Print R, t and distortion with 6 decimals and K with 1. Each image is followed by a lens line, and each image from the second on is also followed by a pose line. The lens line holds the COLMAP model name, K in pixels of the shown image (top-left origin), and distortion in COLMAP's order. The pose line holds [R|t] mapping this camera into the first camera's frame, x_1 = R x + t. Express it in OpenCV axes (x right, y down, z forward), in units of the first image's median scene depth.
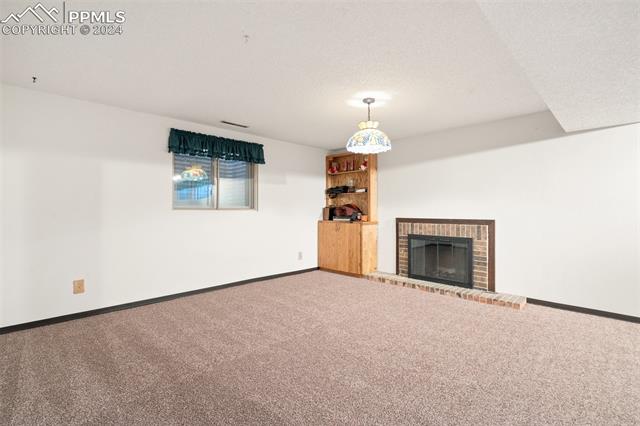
lens RADIAL K [[297.7, 0, 319.9], [0, 297.7, 211.9], [0, 0, 1]] dist [-0.002008, -0.000153]
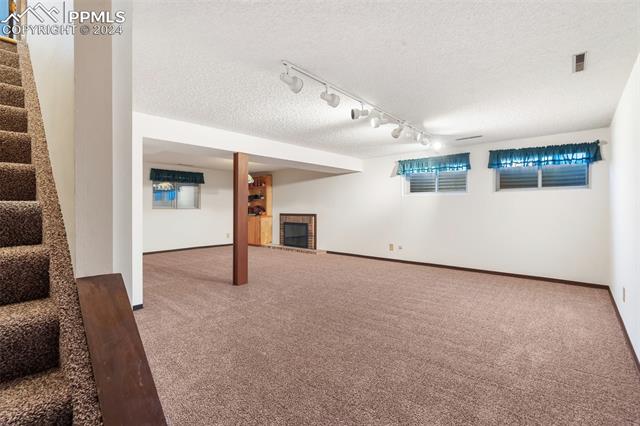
lens RADIAL K [[297.7, 0, 319.8], [0, 297.7, 211.1], [0, 0, 1]] dist [-0.002008, -0.000153]
pose [[0.997889, -0.004707, 0.064776, 0.385850], [0.004355, 0.999975, 0.005573, -0.002662], [-0.064800, -0.005279, 0.997884, -0.827191]]
